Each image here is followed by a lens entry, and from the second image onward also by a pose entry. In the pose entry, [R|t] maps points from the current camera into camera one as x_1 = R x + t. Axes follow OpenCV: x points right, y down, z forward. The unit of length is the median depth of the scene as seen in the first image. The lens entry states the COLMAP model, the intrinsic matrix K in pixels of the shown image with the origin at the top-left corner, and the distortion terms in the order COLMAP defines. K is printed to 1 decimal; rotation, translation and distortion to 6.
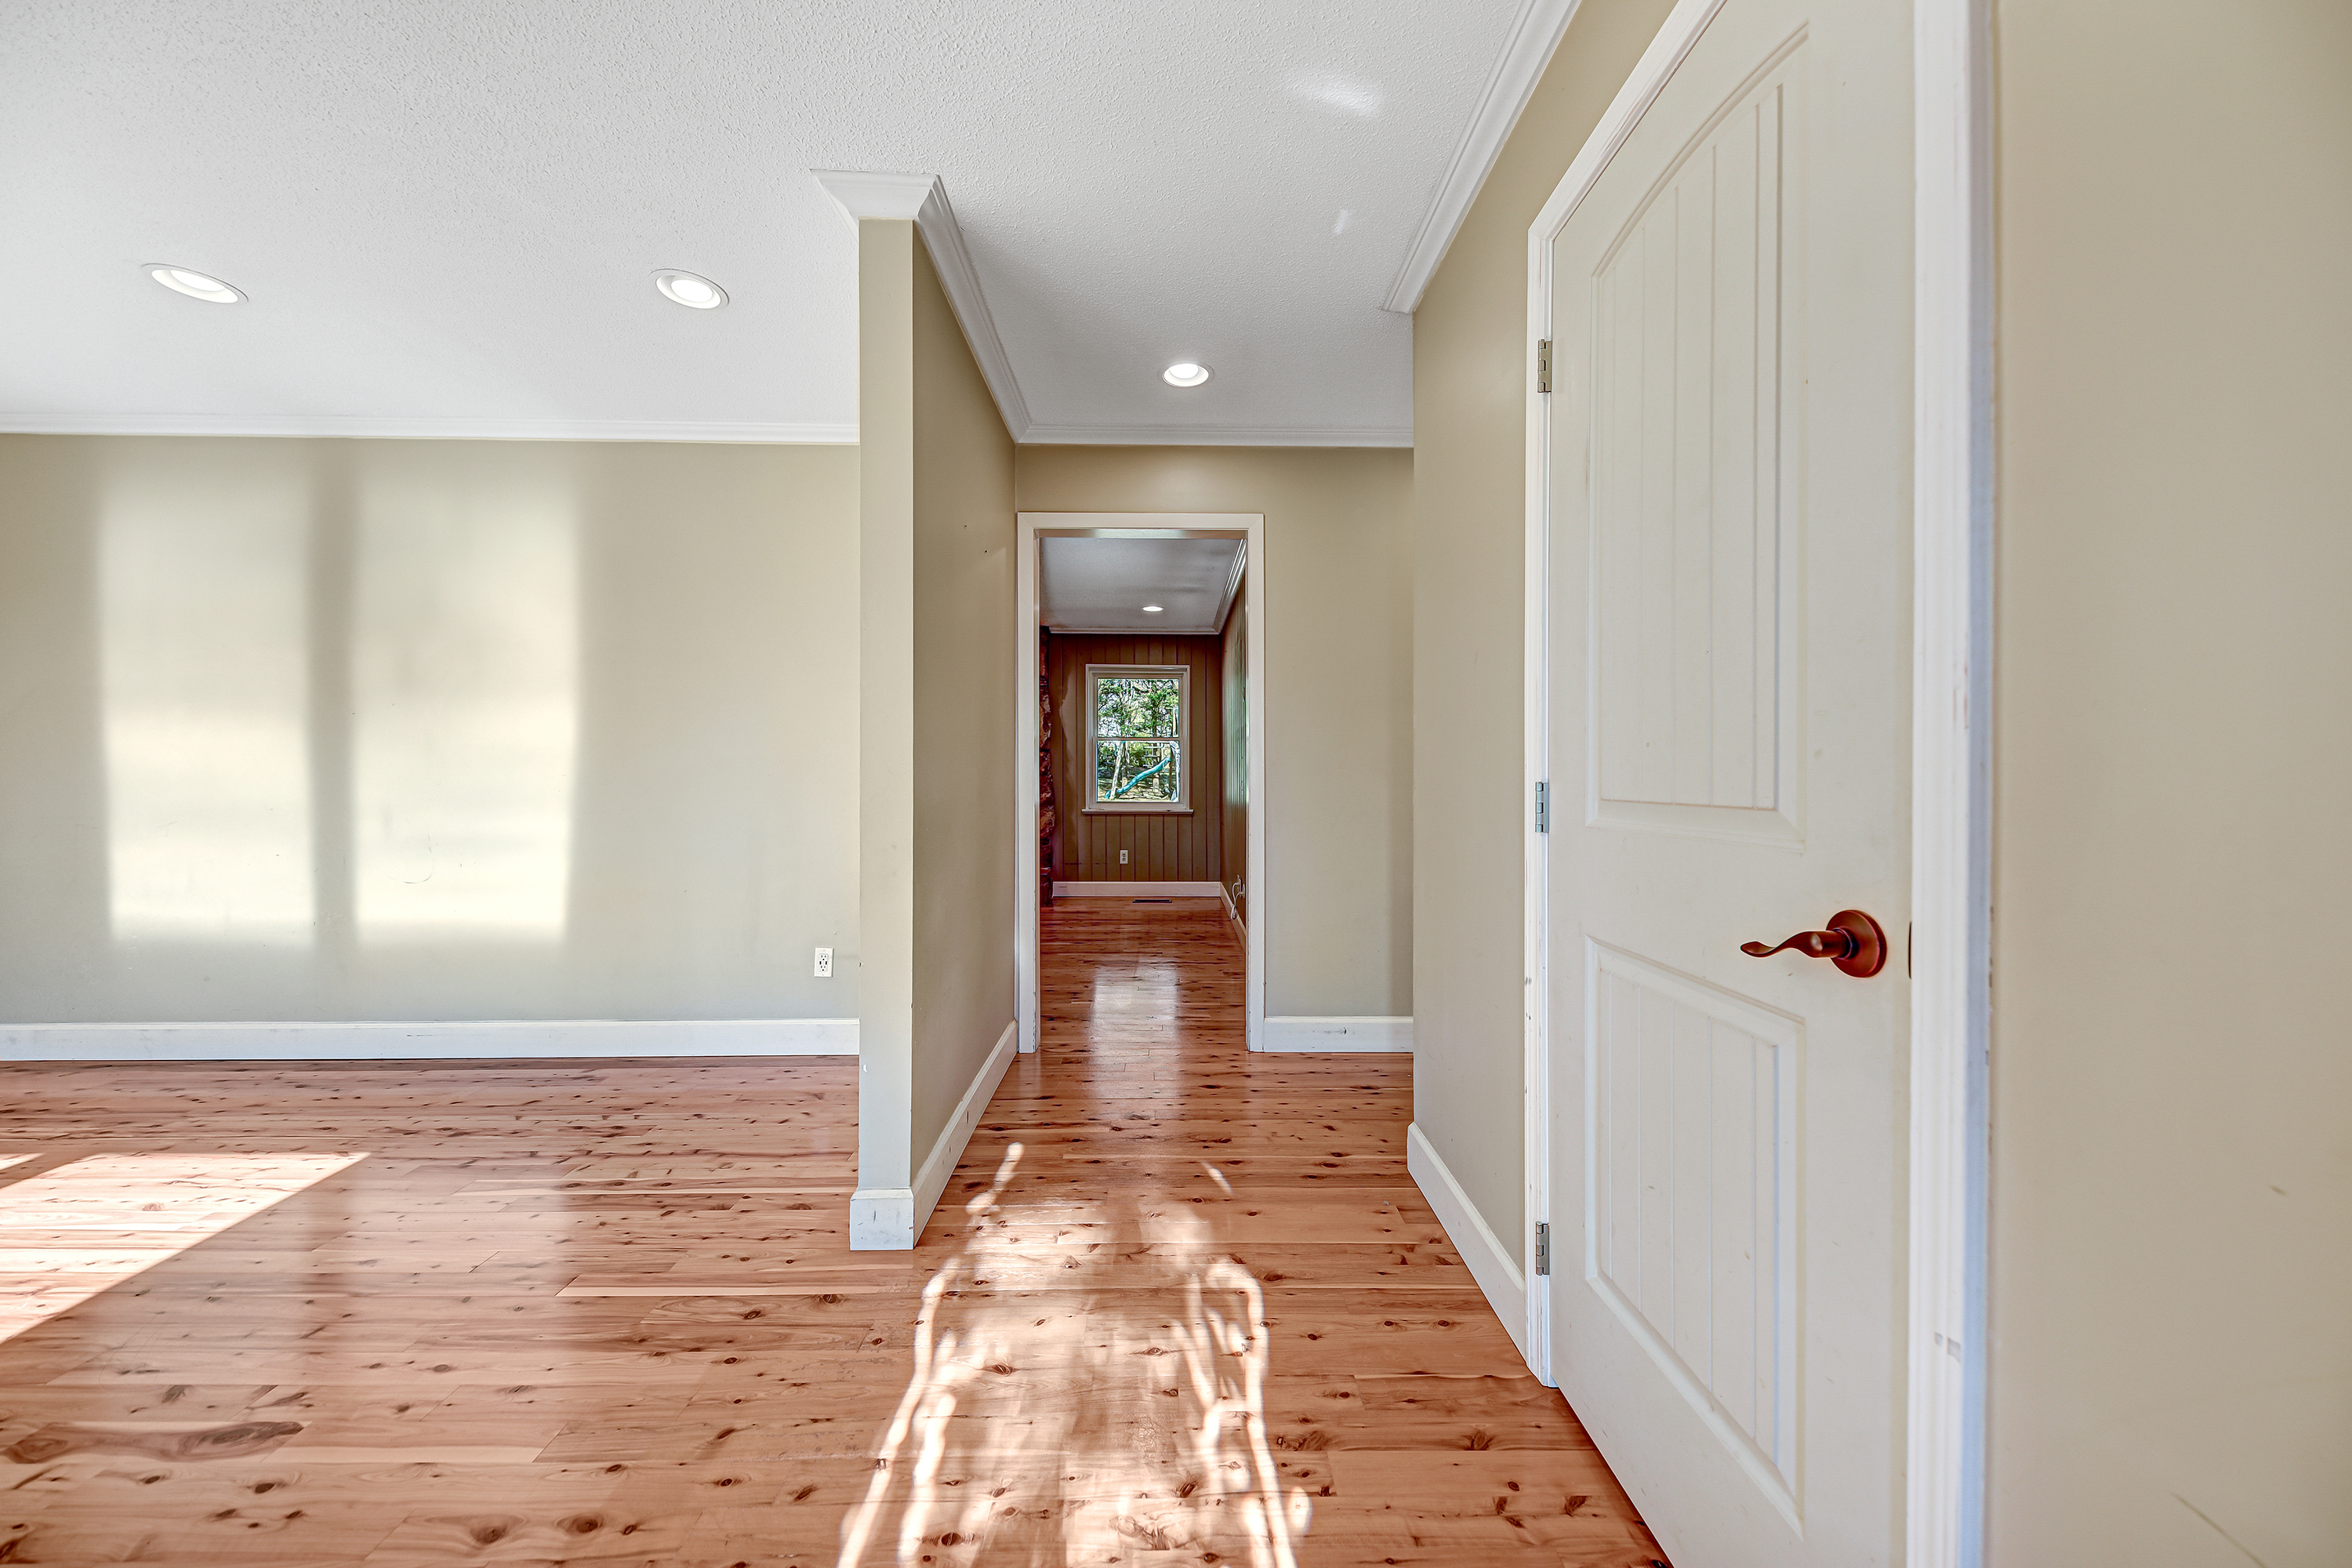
lens RADIAL K [[823.1, 0, 1183.5], [0, 823.1, 793.8], [0, 0, 1]] dist [-0.002136, -0.000521]
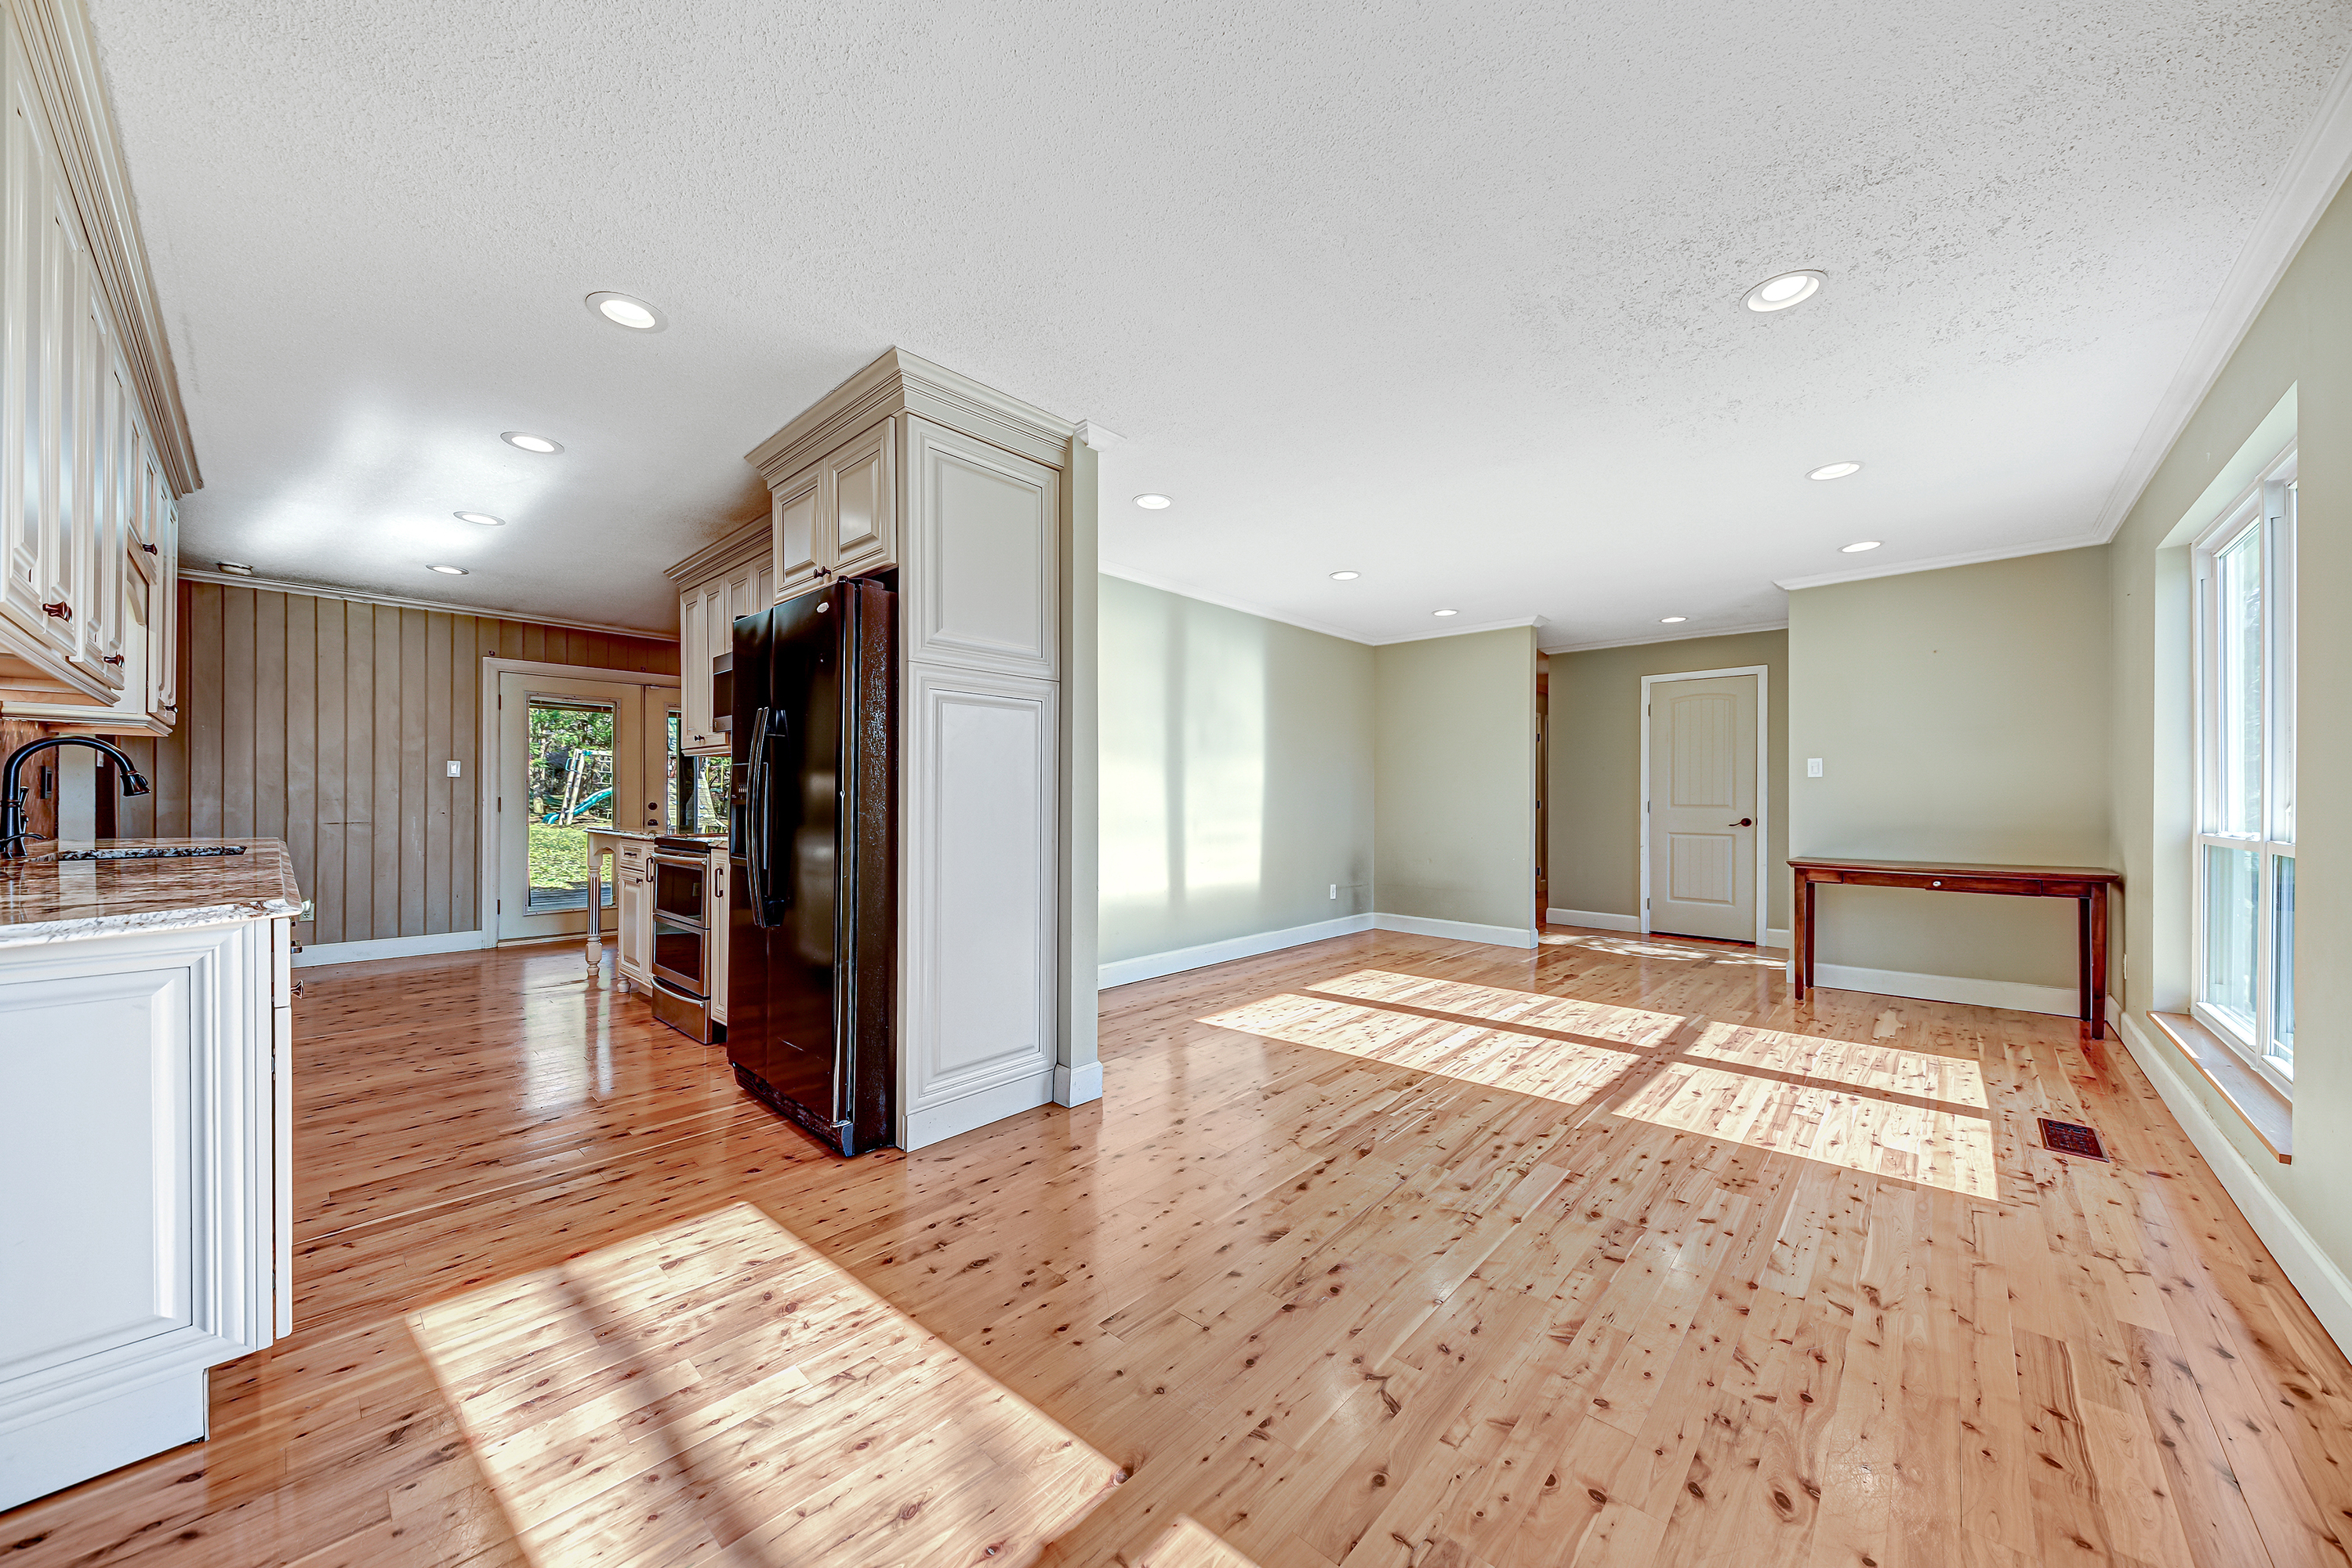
lens RADIAL K [[823.1, 0, 1159.6], [0, 823.1, 795.1], [0, 0, 1]] dist [-0.002136, -0.000521]
pose [[0.703408, -0.002243, 0.710783, -2.438512], [0.009692, 0.999932, -0.006436, -0.021024], [-0.710721, 0.011416, 0.703382, -0.141331]]
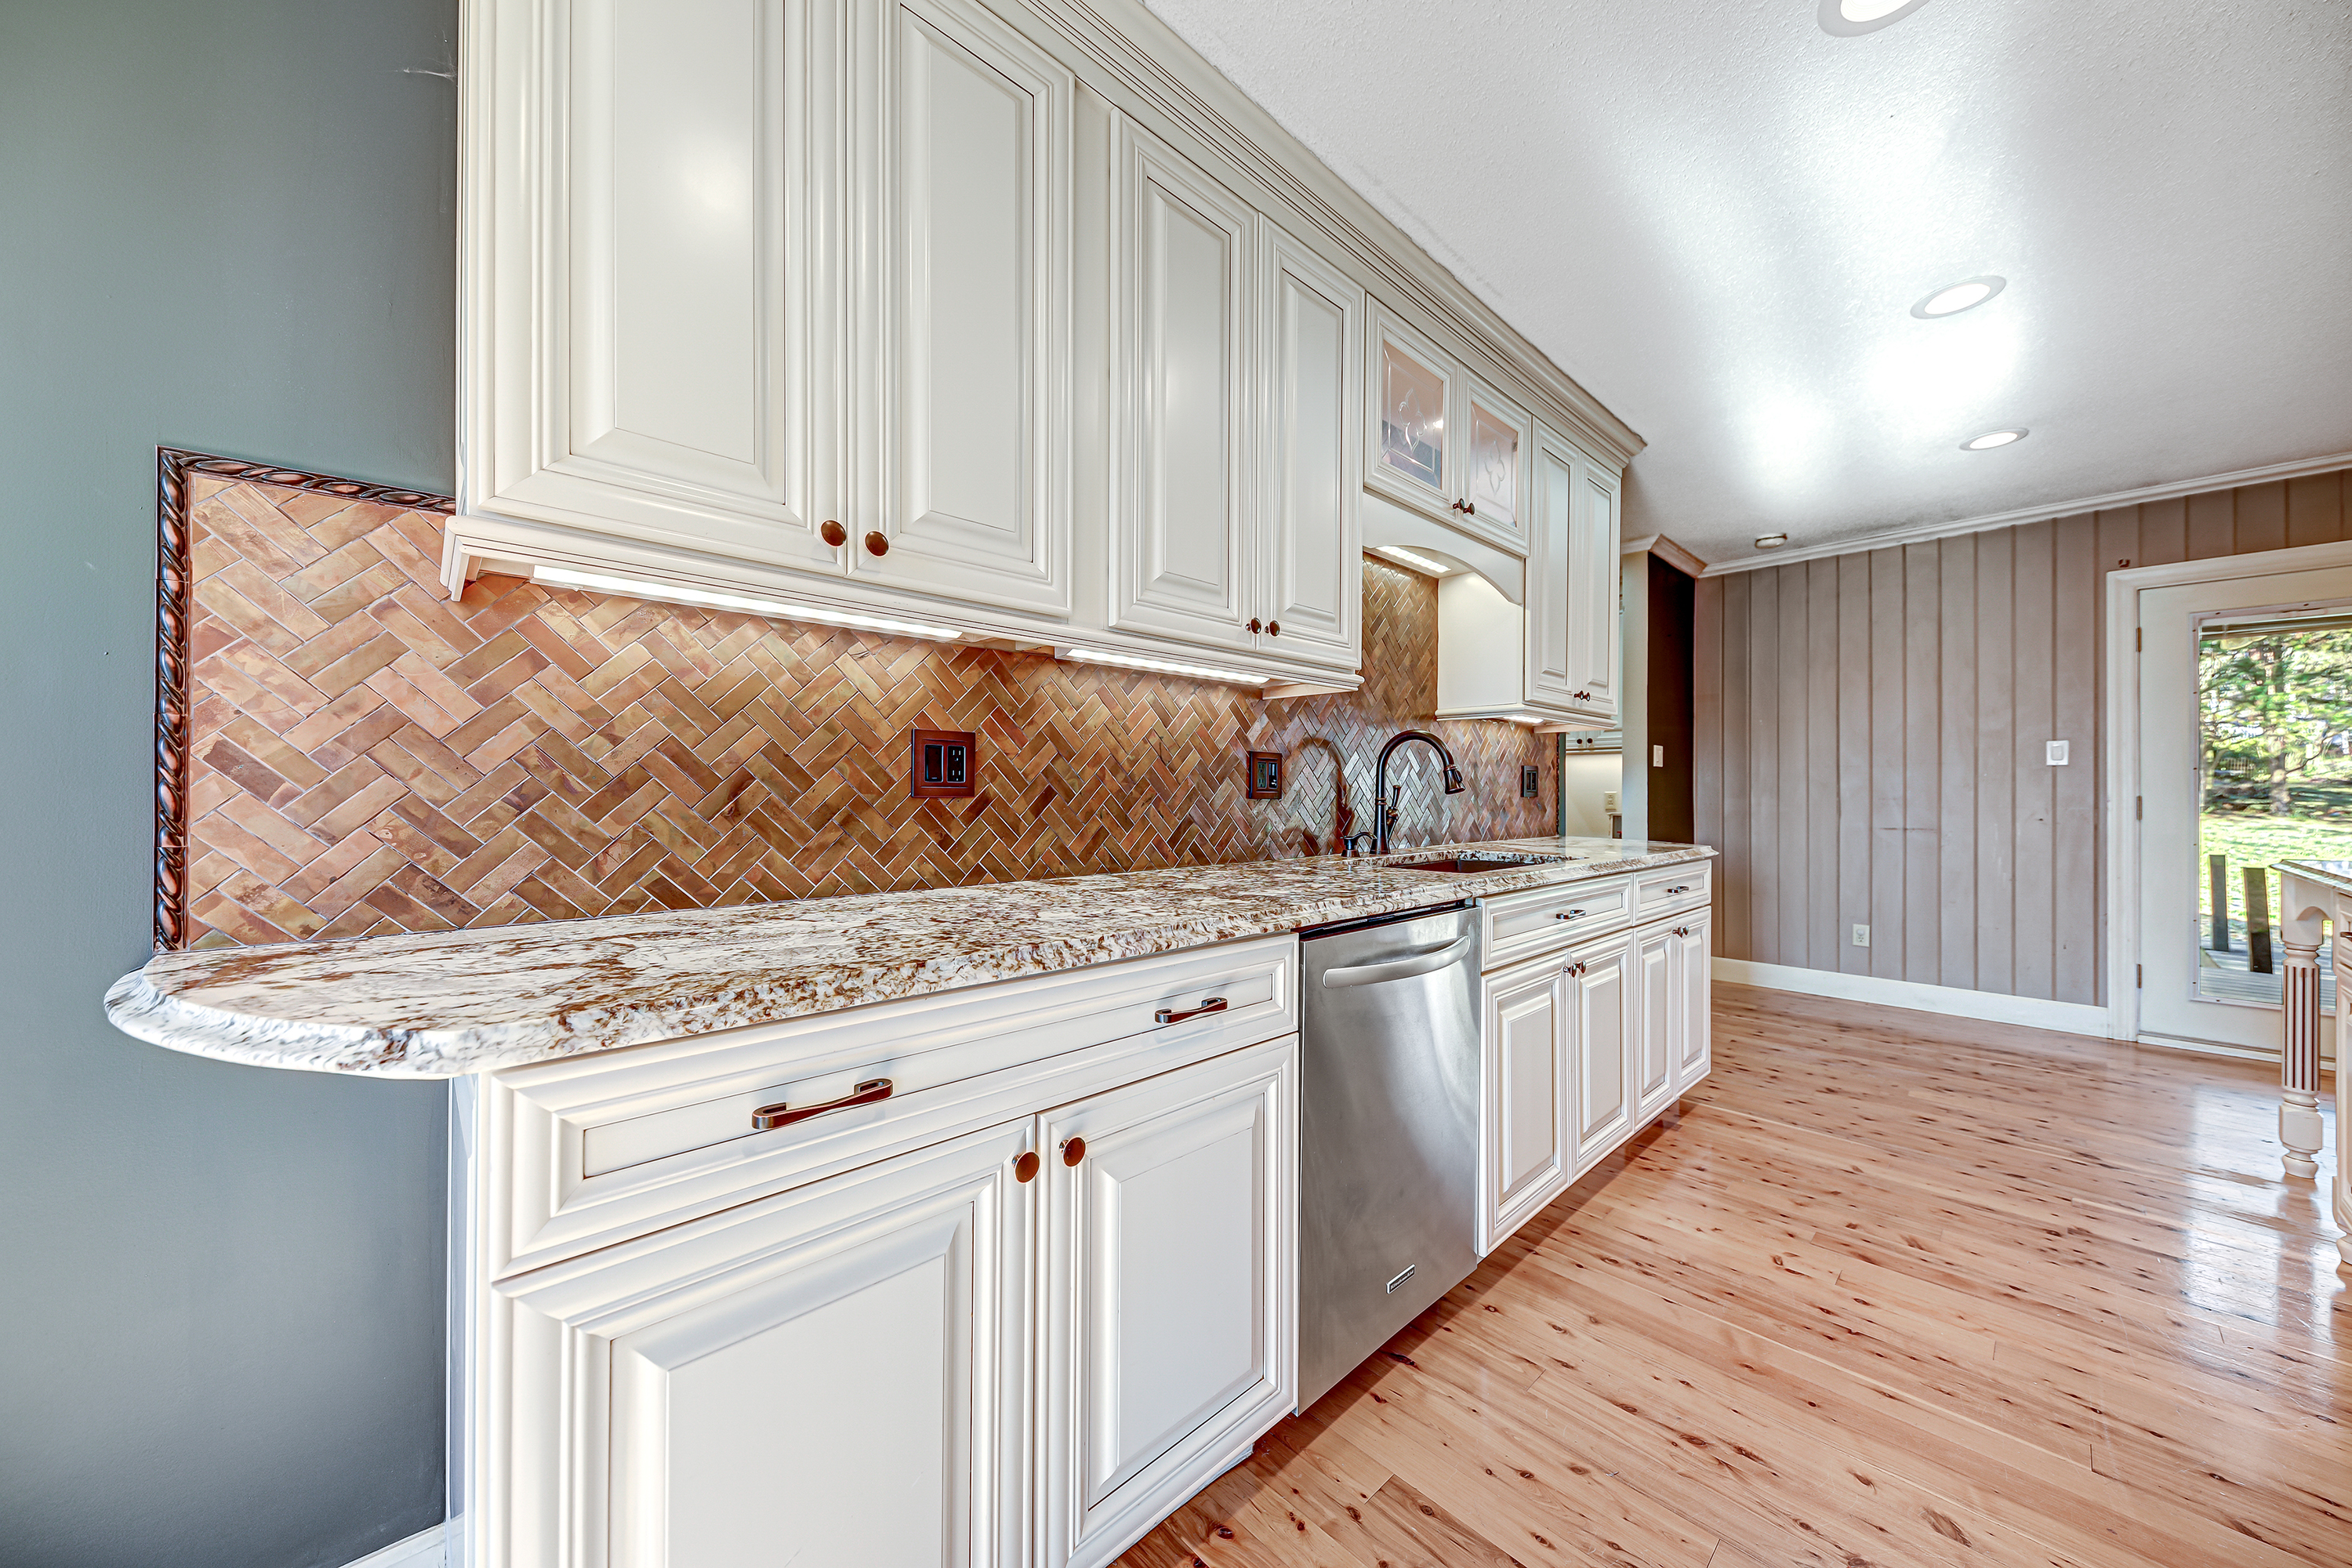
lens RADIAL K [[823.1, 0, 1188.0], [0, 823.1, 793.8], [0, 0, 1]] dist [-0.002136, -0.000521]
pose [[0.670238, -0.004303, -0.742134, -2.173242], [-0.006696, 0.999907, -0.011845, -0.025246], [0.742116, 0.012908, 0.670147, 0.595205]]
